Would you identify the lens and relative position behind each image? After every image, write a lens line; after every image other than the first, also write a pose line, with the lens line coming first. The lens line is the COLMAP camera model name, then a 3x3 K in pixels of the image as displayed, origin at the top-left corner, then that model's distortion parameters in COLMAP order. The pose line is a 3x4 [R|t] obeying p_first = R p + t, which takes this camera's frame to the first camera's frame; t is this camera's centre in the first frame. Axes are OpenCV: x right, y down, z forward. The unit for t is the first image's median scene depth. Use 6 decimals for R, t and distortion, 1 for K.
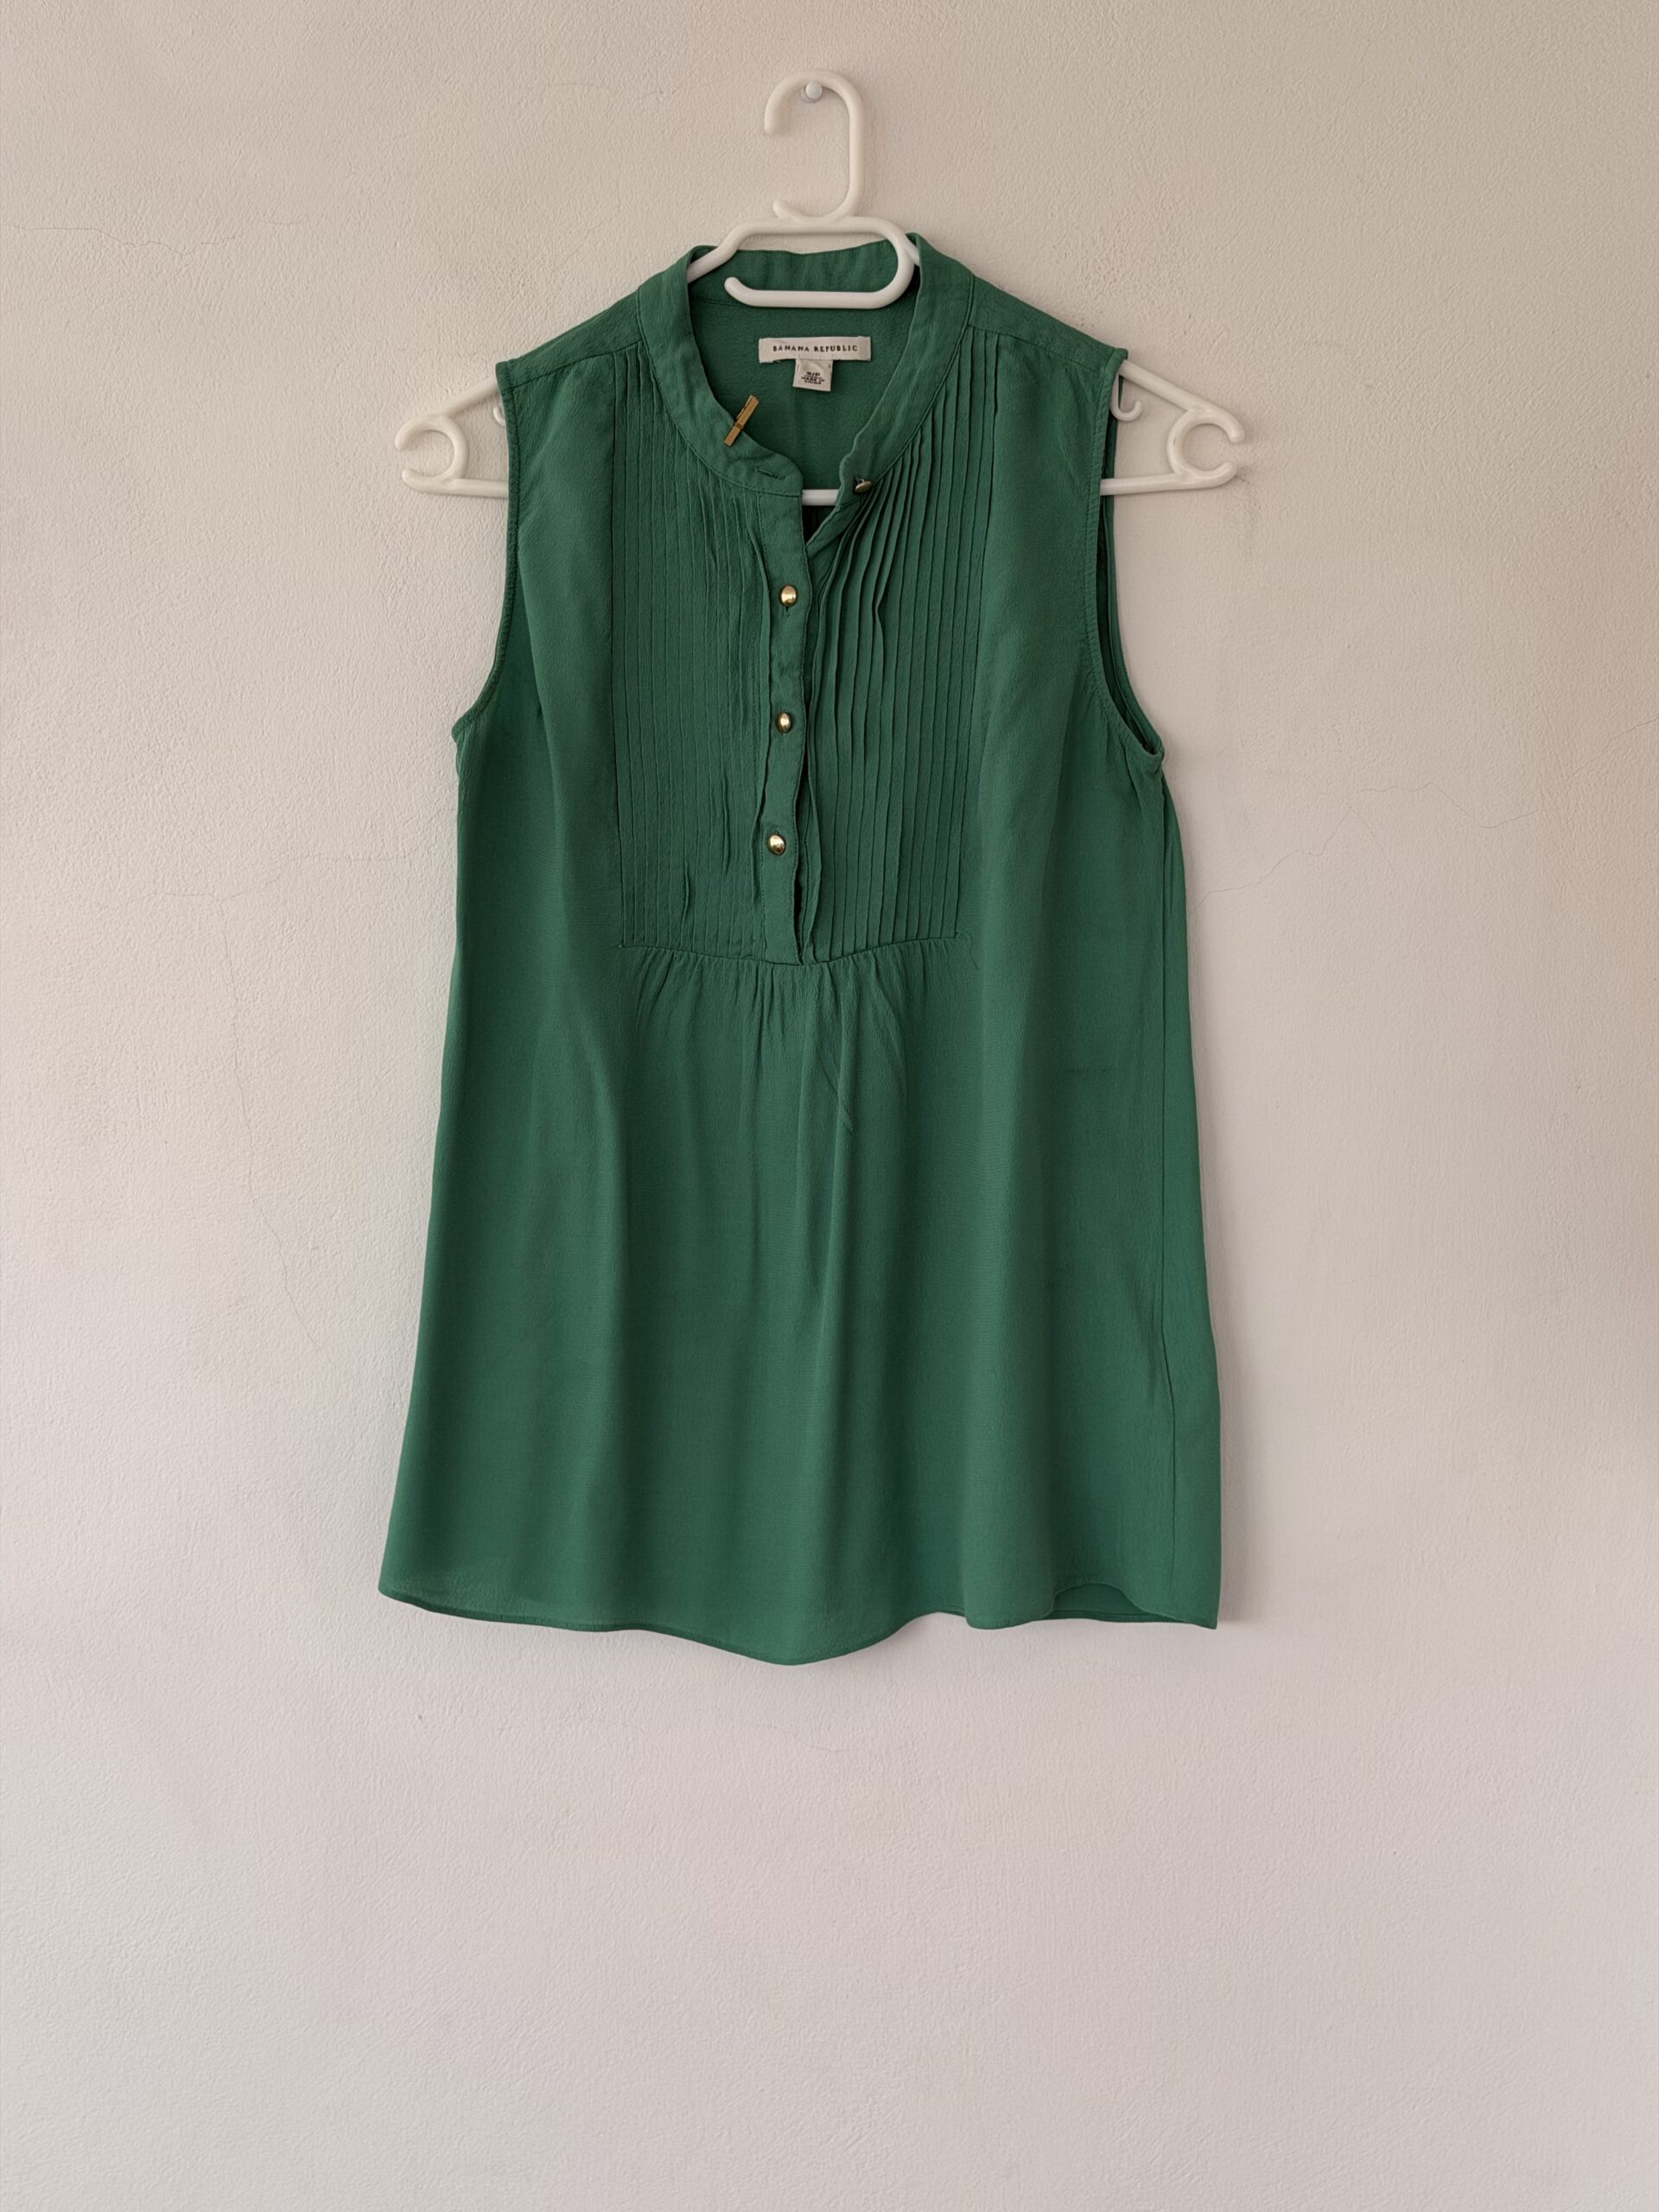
lens RADIAL K [[3083.9, 0, 818.7], [0, 3083.9, 1120.6], [0, 0, 1]] dist [0.219456, 0.000000]
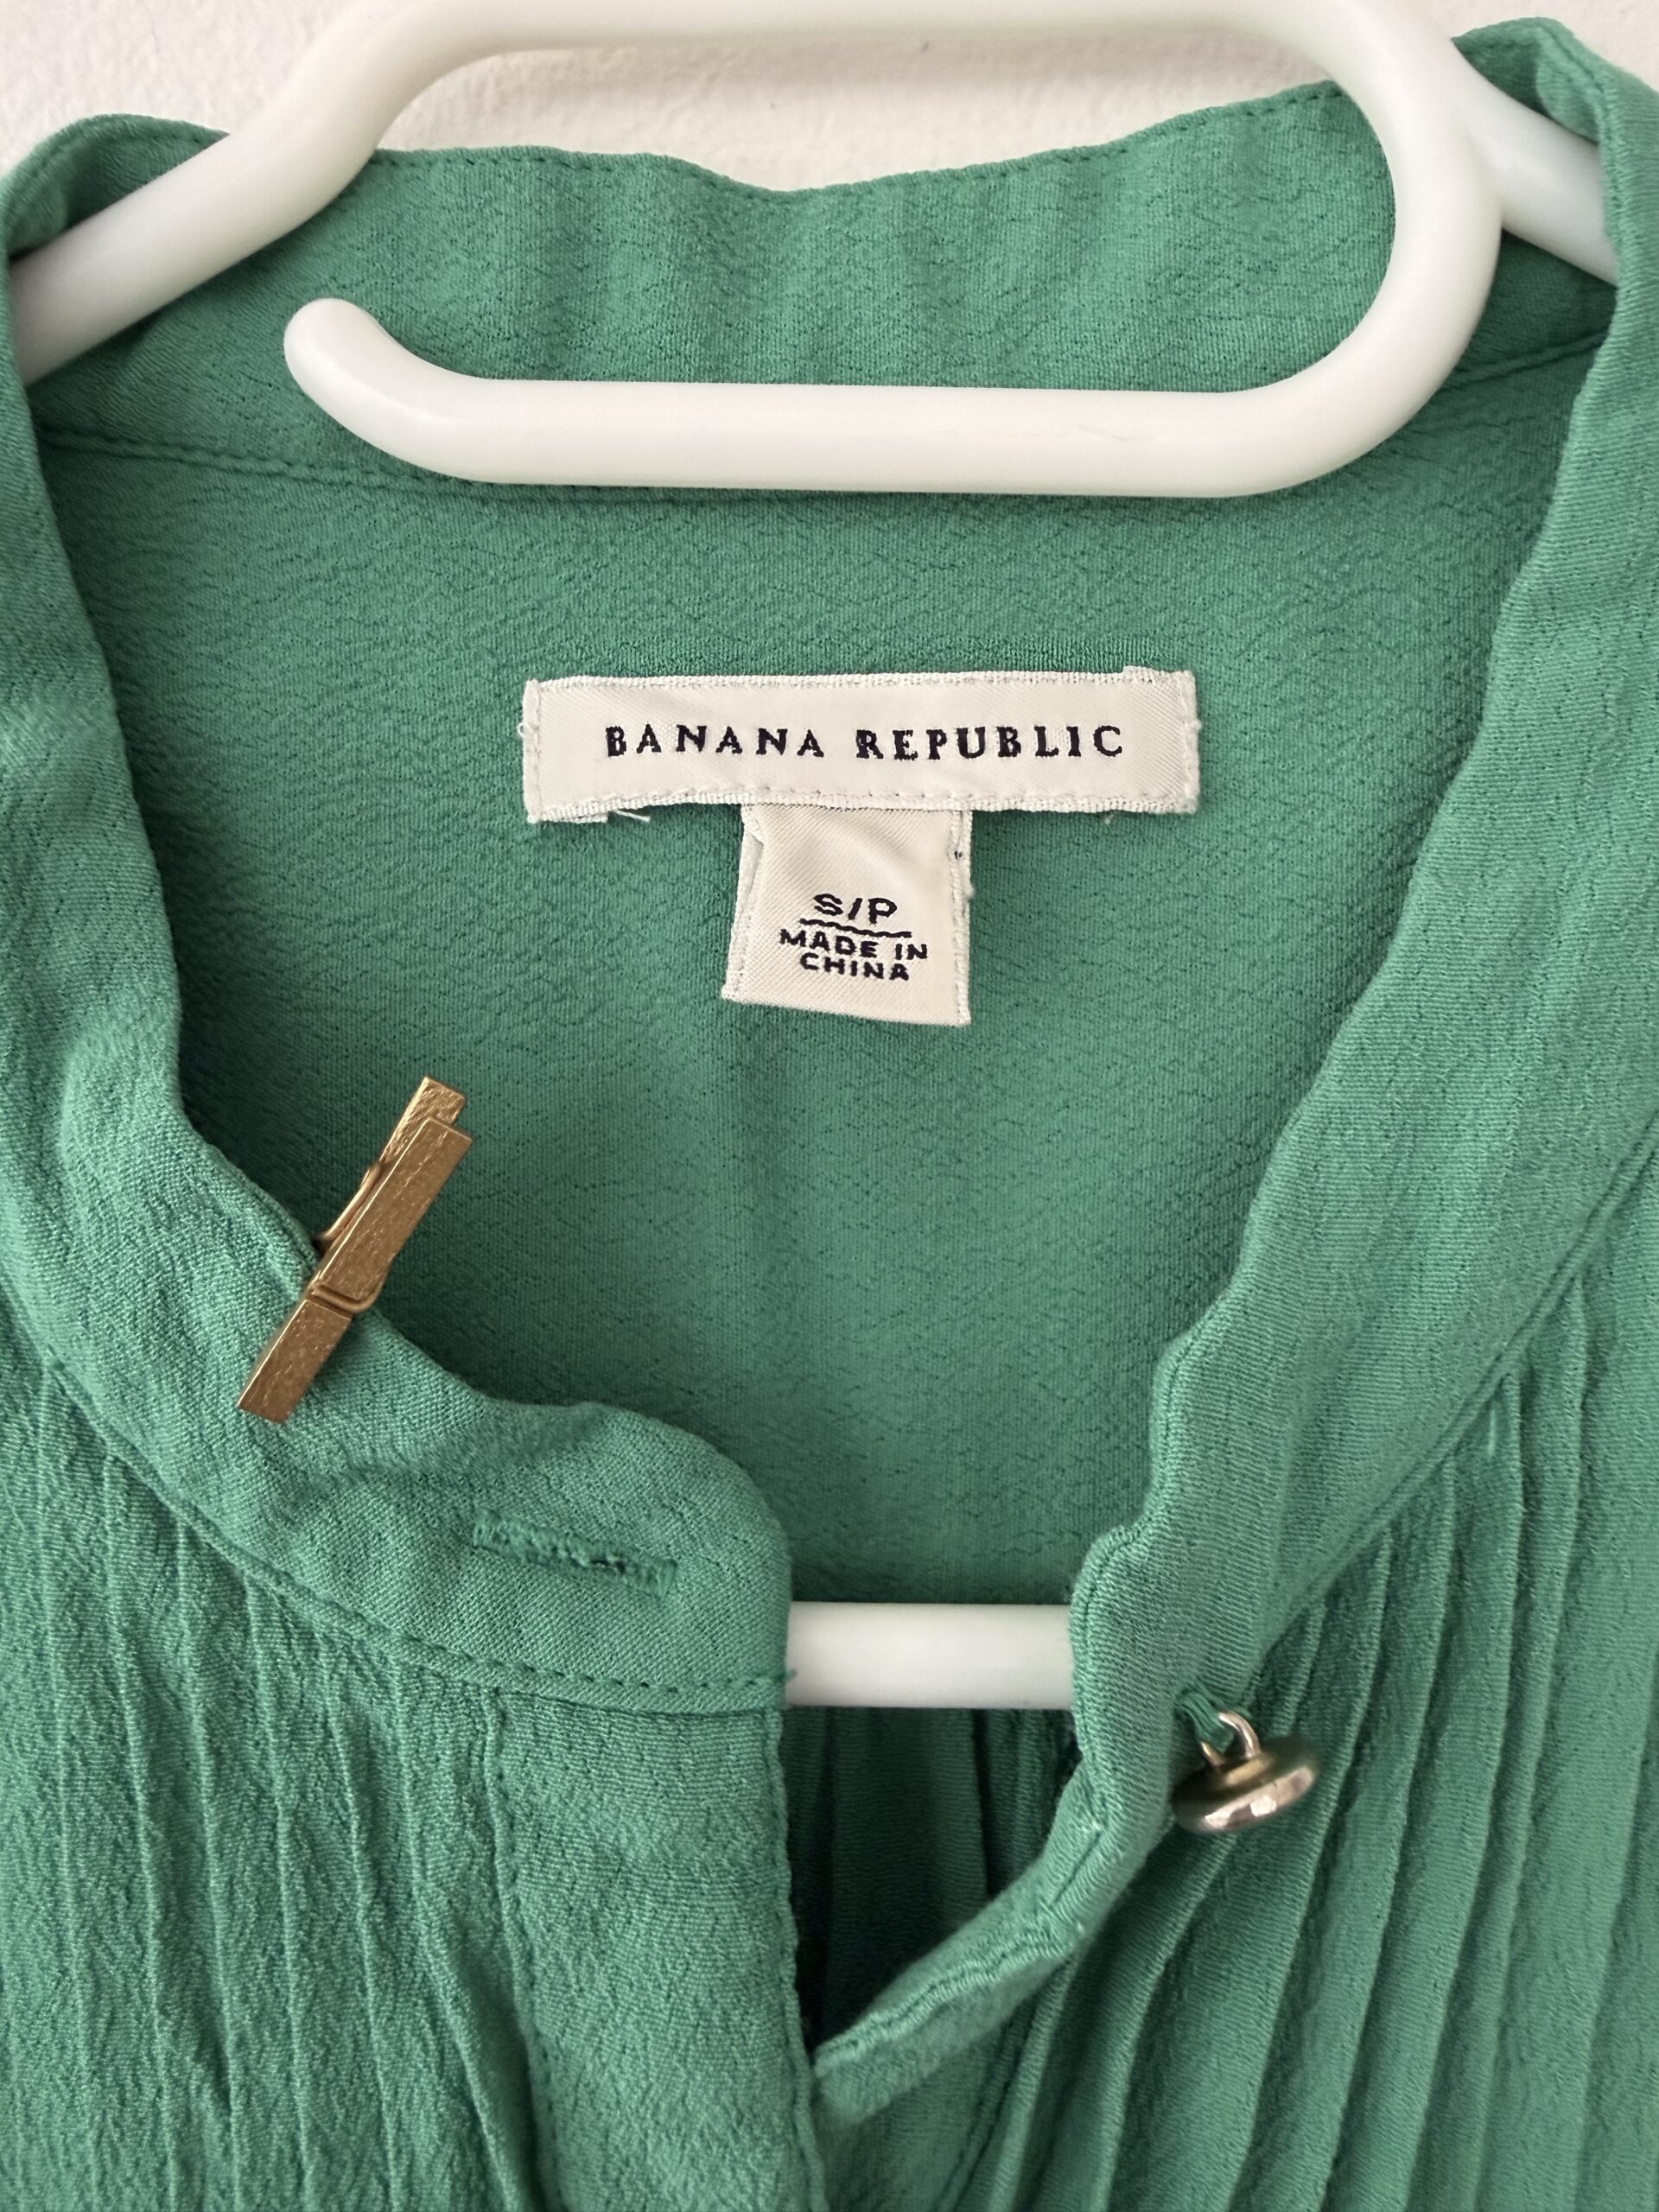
lens RADIAL K [[1814.4, 0, 834.2], [0, 1814.4, 1099.9], [0, 0, 1]] dist [-0.015728, -0.004637]
pose [[0.999570, -0.005896, 0.028713, -0.005374], [0.005919, 0.999982, -0.000703, -0.229495], [-0.028708, 0.000873, 0.999587, 0.910368]]
